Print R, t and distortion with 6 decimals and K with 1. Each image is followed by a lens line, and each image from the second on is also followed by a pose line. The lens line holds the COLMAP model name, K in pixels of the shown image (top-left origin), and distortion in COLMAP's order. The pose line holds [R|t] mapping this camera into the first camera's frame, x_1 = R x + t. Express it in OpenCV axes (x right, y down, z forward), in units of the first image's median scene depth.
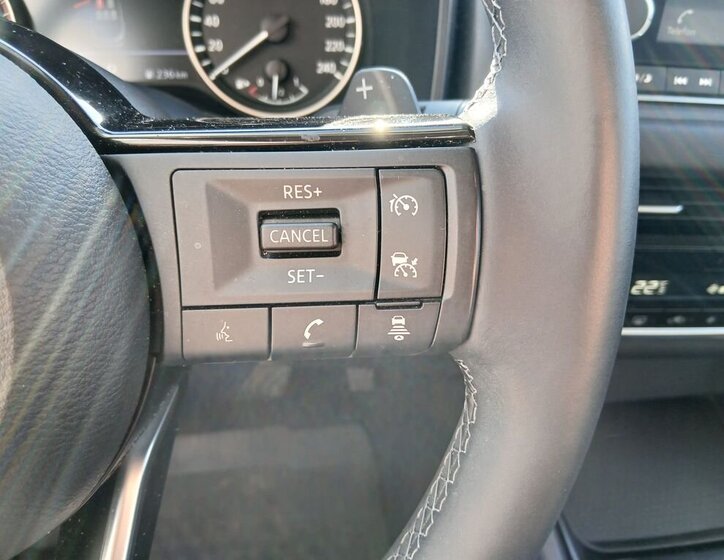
lens RADIAL K [[571.3, 0, 383.8], [0, 571.3, 276.5], [0, 0, 1]] dist [0.071690, -0.111978]
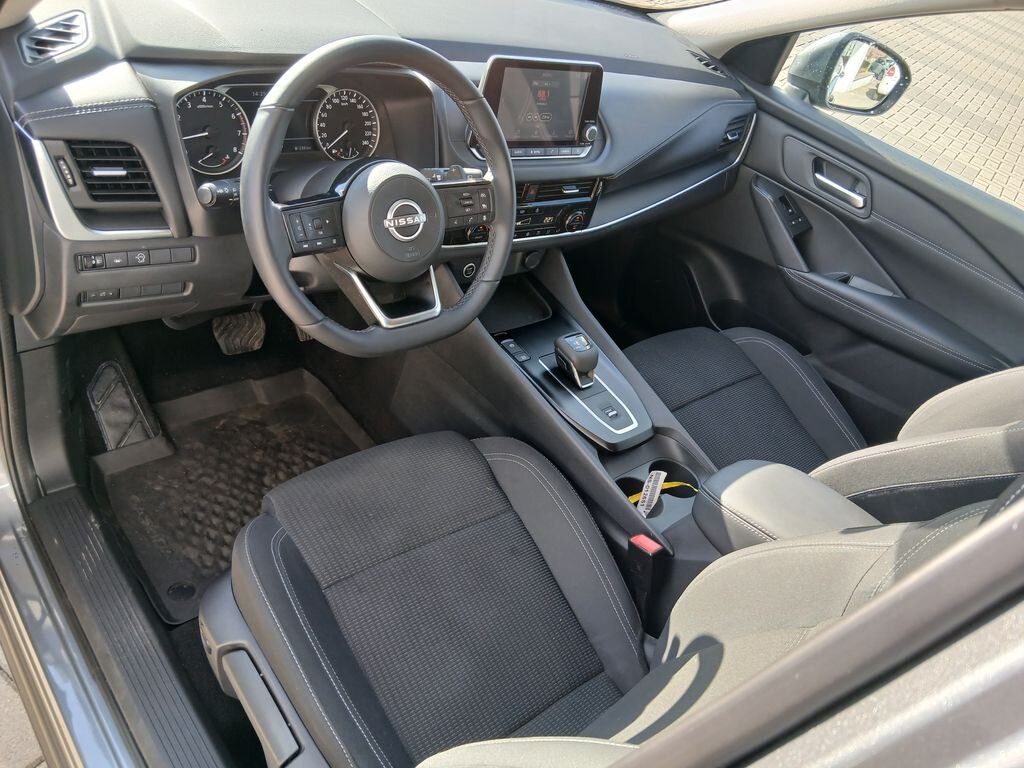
lens RADIAL K [[779.4, 0, 511.9], [0, 779.4, 386.4], [0, 0, 1]] dist [0.067252, -0.104344]
pose [[0.827158, -0.195485, 0.526873, -1.598516], [0.139732, 0.979647, 0.144107, 0.248889], [-0.544320, -0.045578, 0.837638, -2.198524]]
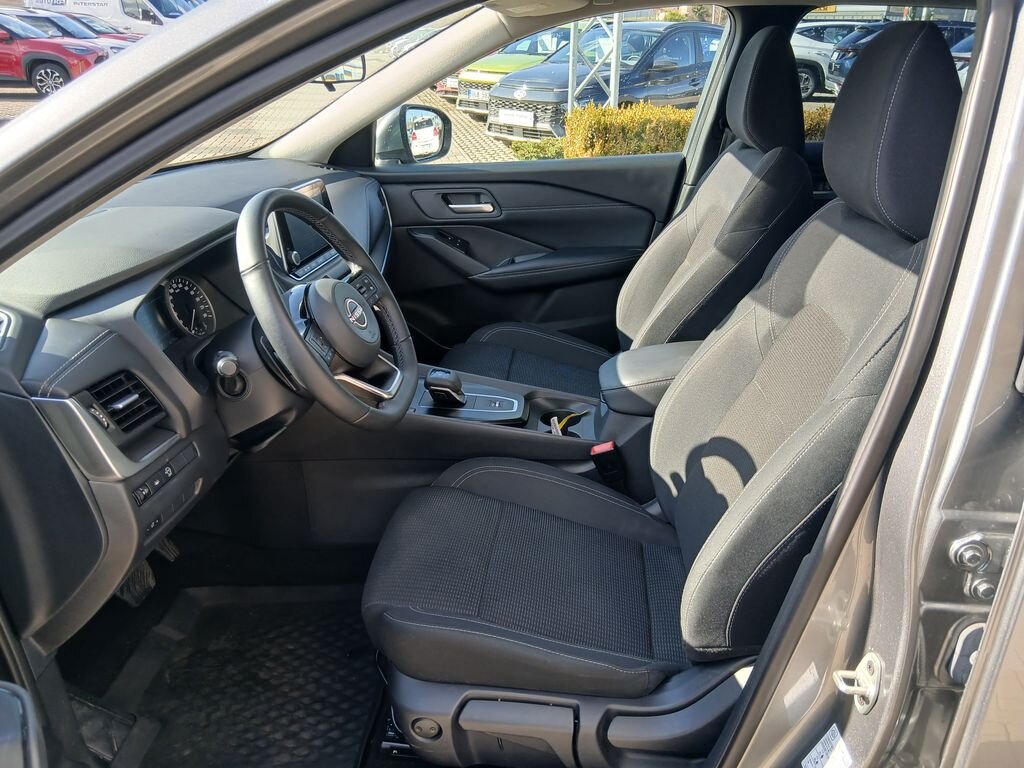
lens RADIAL K [[779.4, 0, 518.6], [0, 779.4, 389.4], [0, 0, 1]] dist [0.067252, -0.104344]
pose [[0.201989, -0.438723, 0.875627, -3.211563], [0.619002, 0.750031, 0.233003, -0.077460], [-0.758971, 0.494951, 0.423068, -1.439607]]
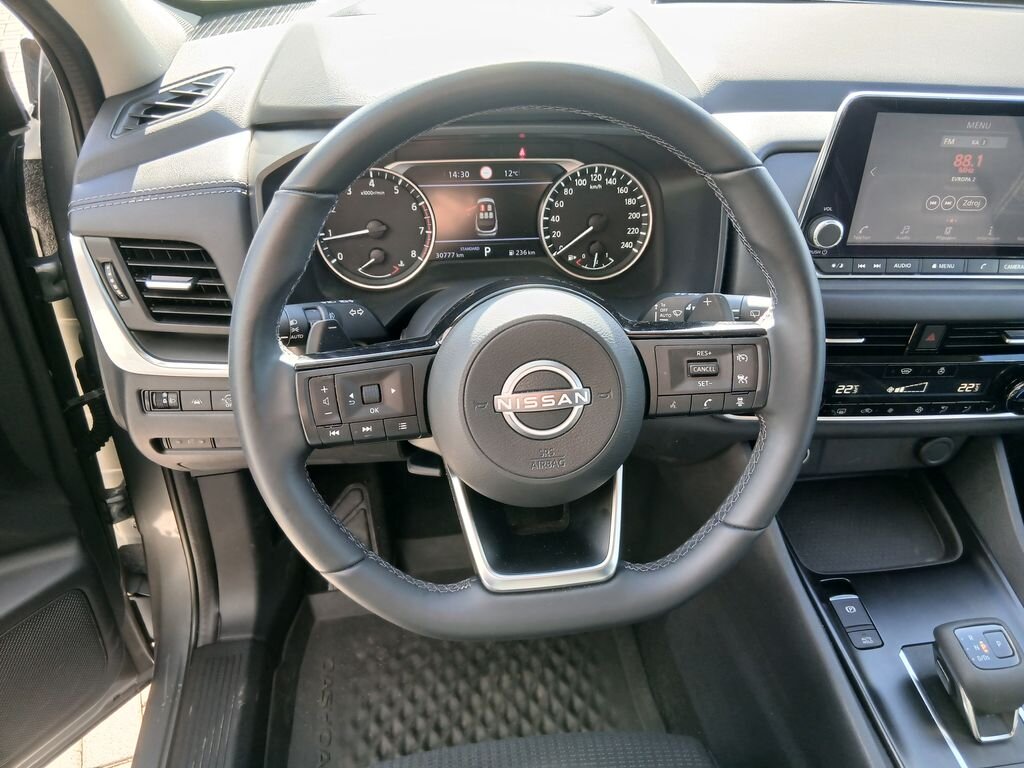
lens RADIAL K [[779.4, 0, 515.0], [0, 779.4, 383.1], [0, 0, 1]] dist [0.067252, -0.104344]
pose [[0.999778, -0.013199, -0.016420, -0.389760], [0.013077, 0.999886, -0.007540, 0.005633], [0.016517, 0.007323, 0.999837, -1.099953]]
